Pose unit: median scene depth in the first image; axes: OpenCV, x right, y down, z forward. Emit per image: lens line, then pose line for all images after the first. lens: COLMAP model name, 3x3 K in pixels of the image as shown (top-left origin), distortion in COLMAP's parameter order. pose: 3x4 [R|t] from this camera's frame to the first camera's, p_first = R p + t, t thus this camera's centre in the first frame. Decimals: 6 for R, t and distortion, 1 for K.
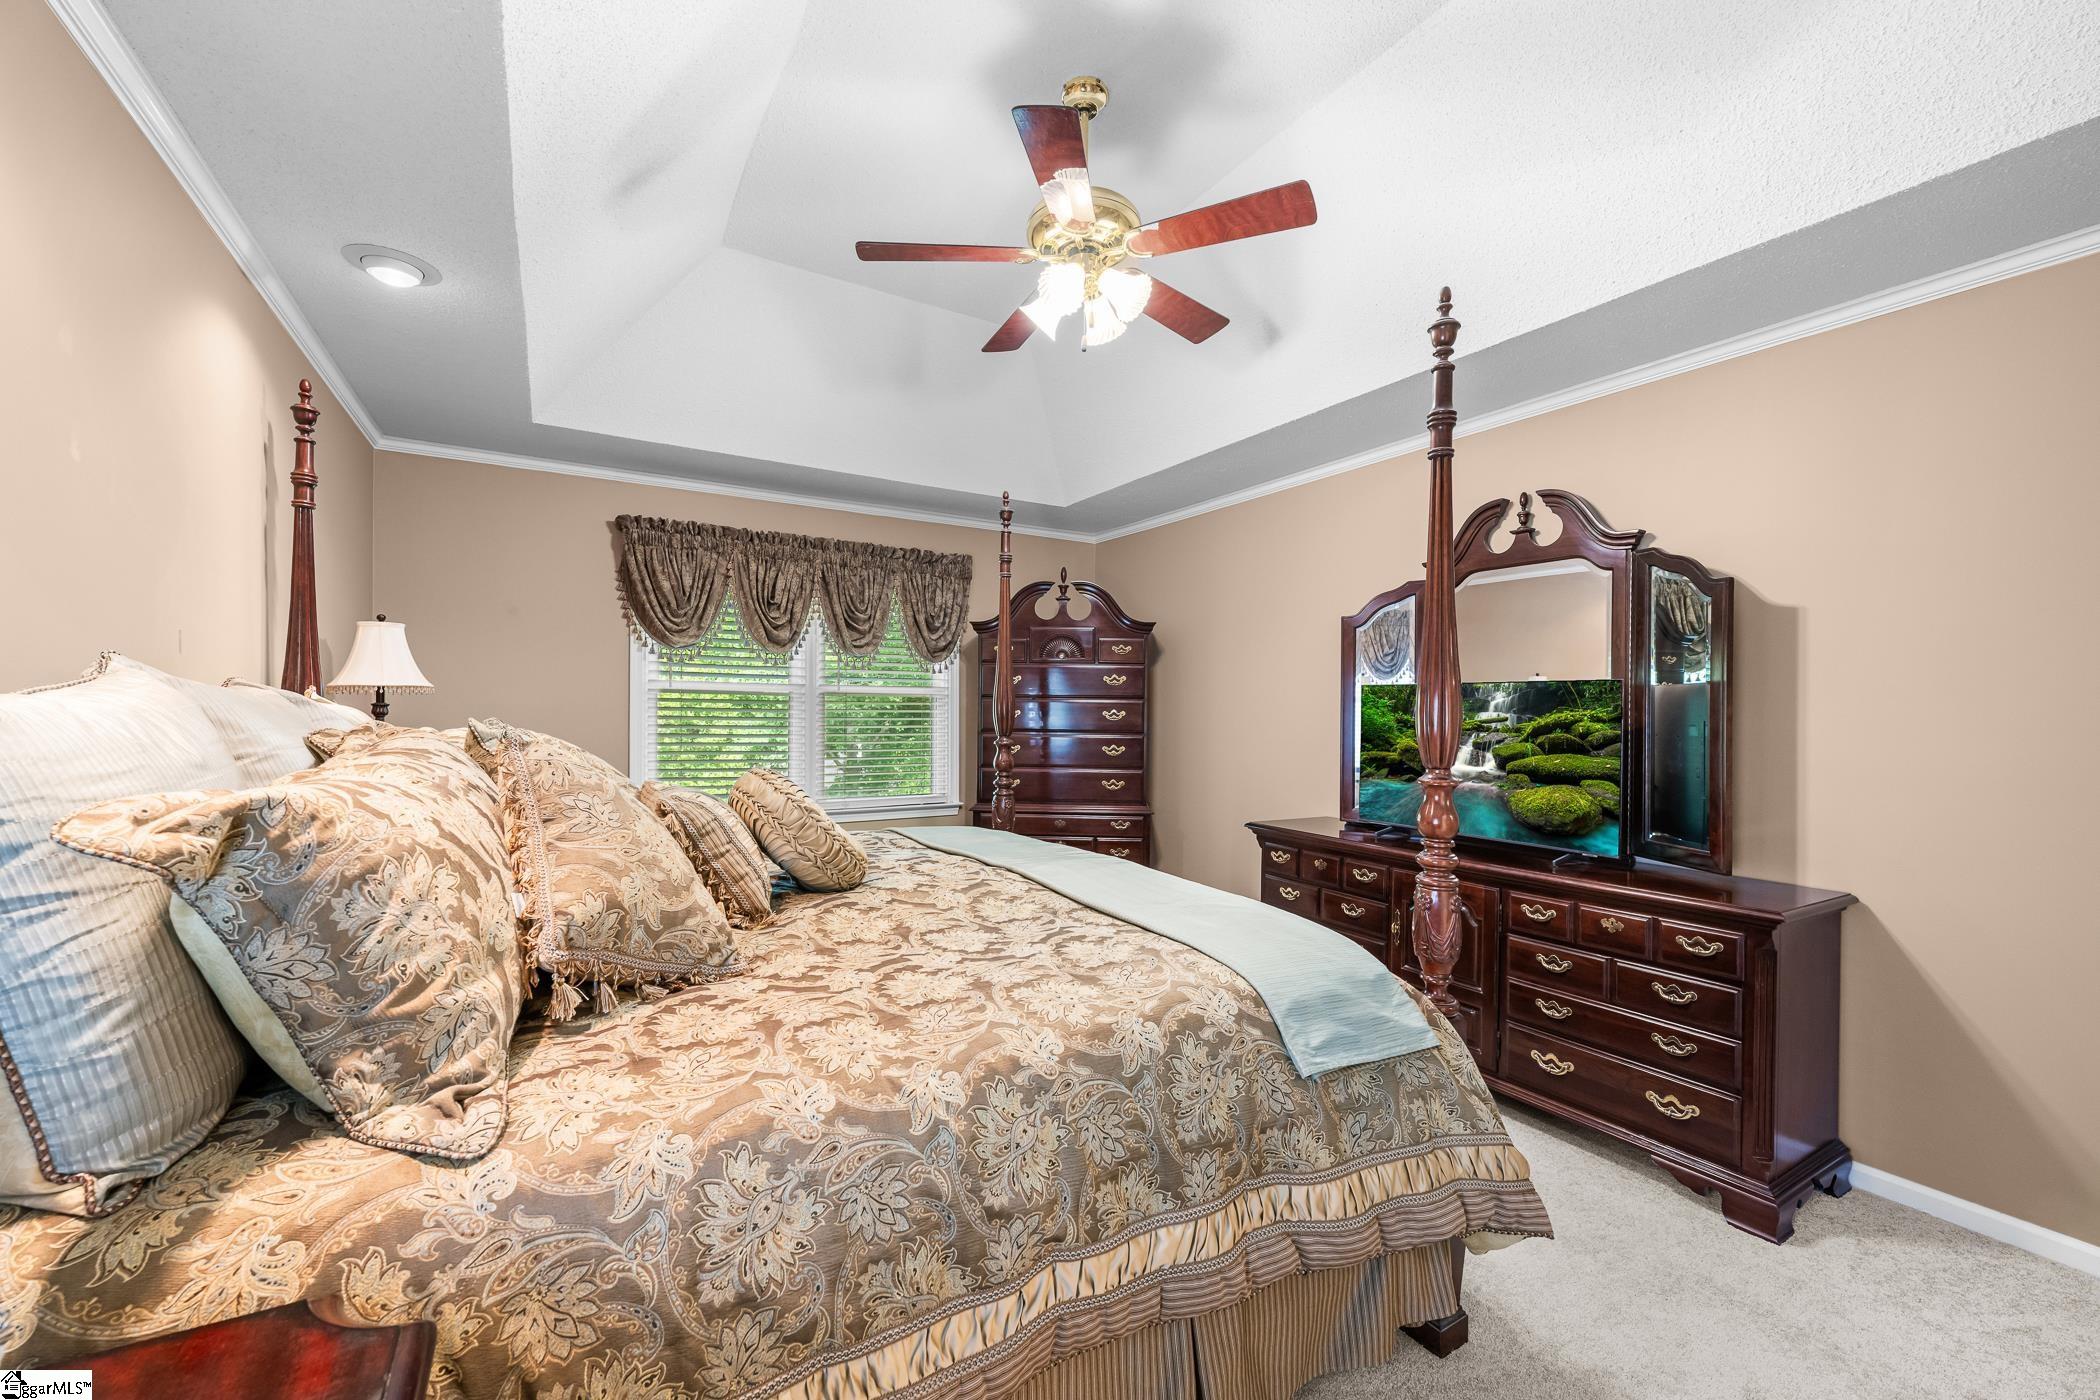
lens RADIAL K [[830.9, 0, 1048.7], [0, 830.9, 696.5], [0, 0, 1]] dist [0.000189, -0.000034]
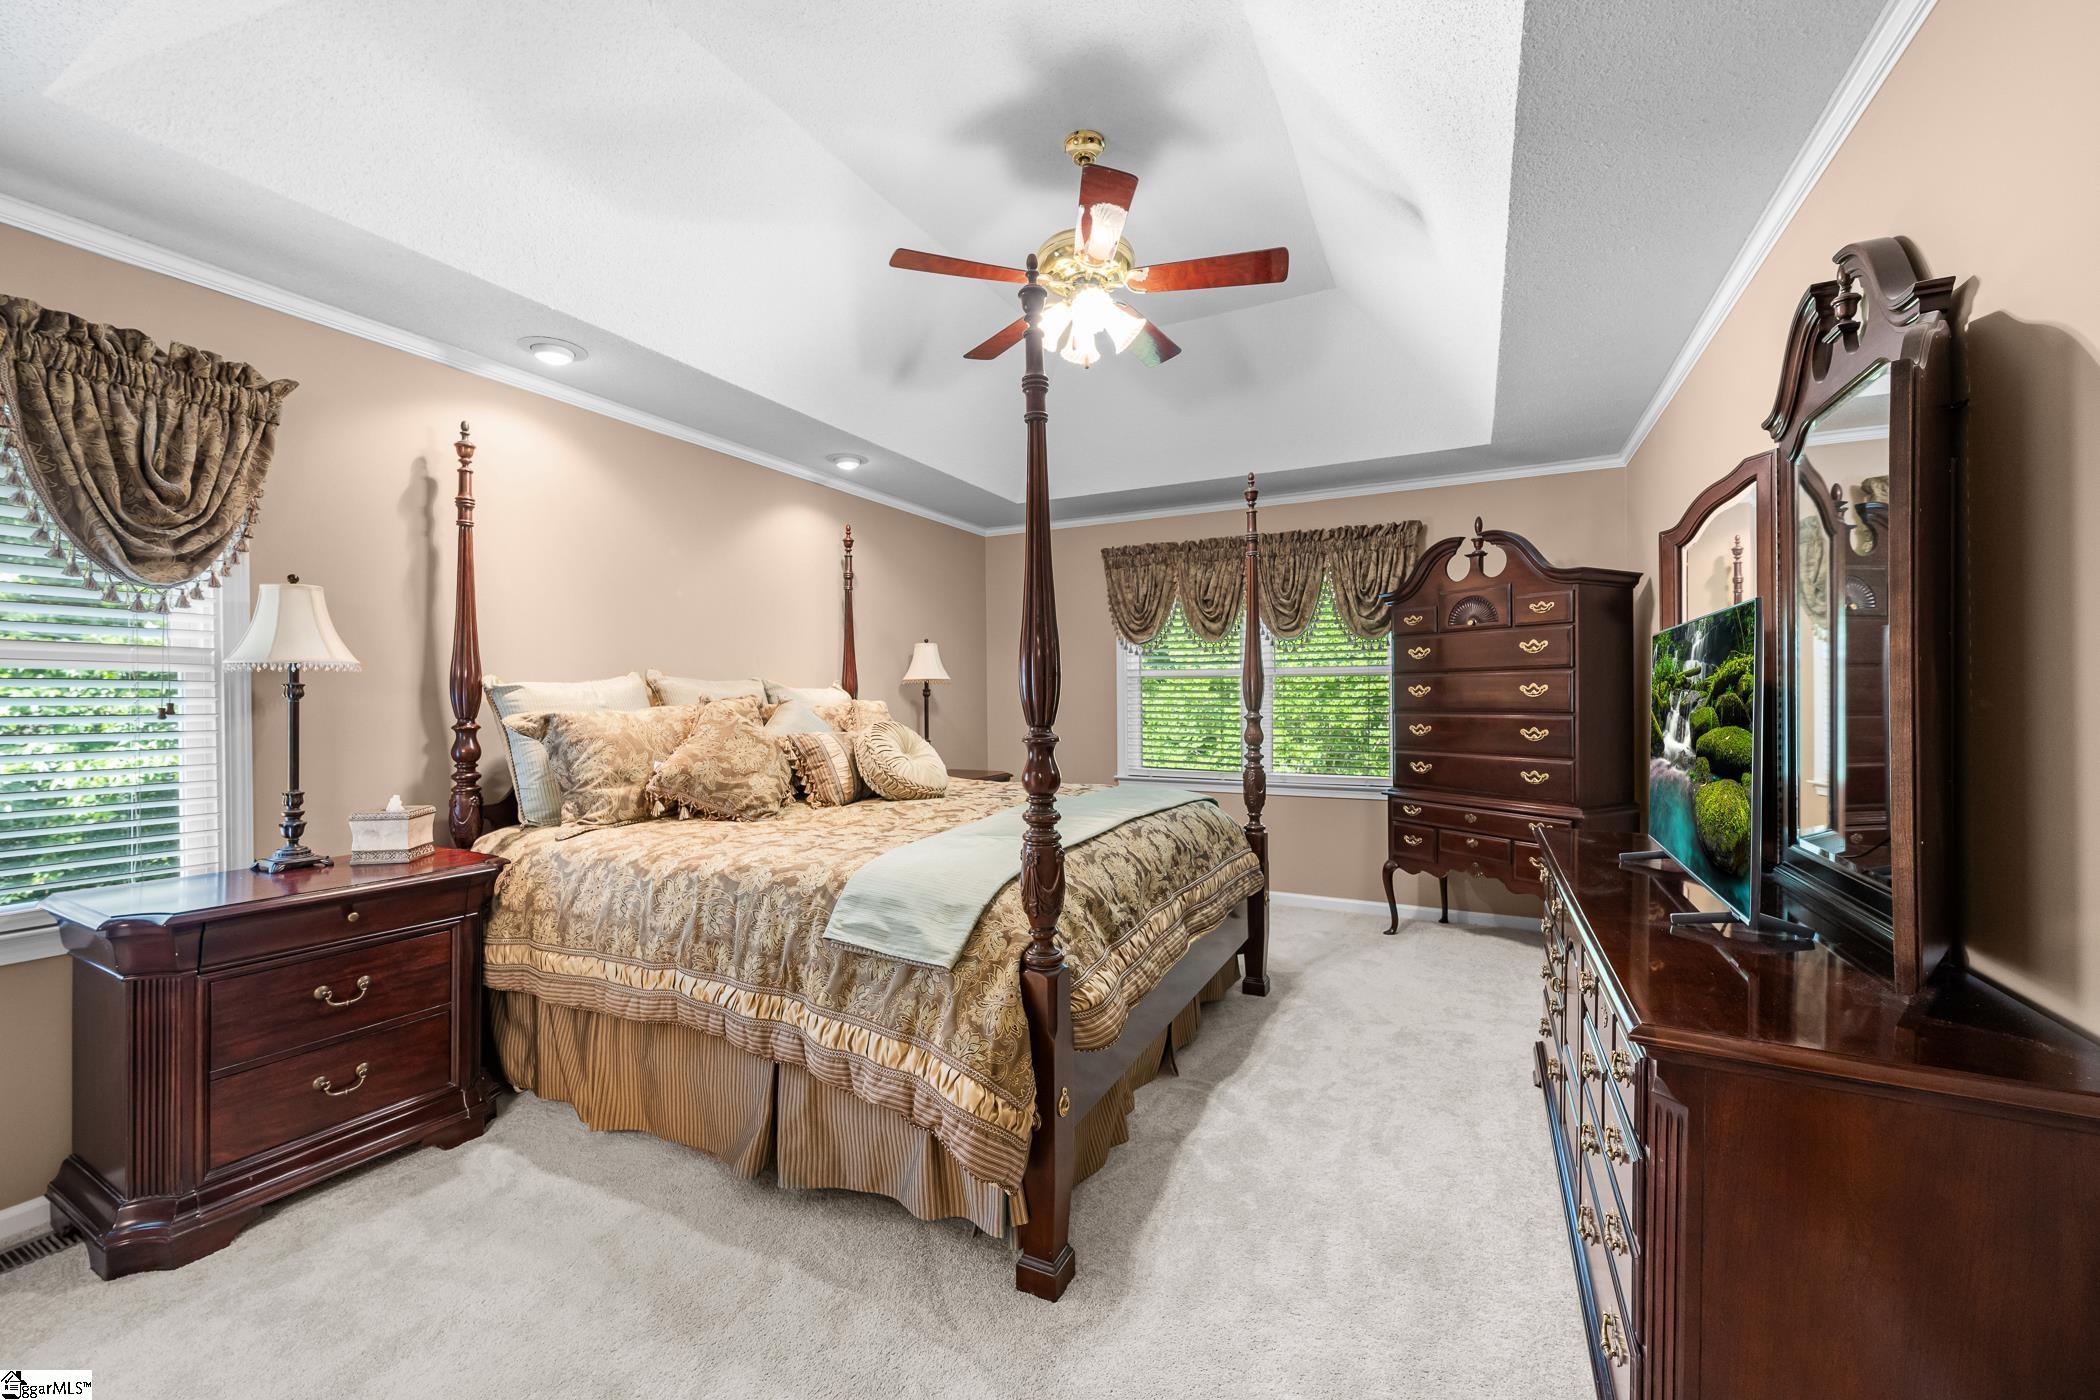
lens RADIAL K [[830.9, 0, 1048.7], [0, 830.9, 696.5], [0, 0, 1]] dist [0.000189, -0.000034]
pose [[0.524208, -0.013853, -0.851478, 0.652790], [0.021927, 0.999756, -0.002766, 0.026274], [0.851308, -0.017221, 0.524384, 0.232615]]
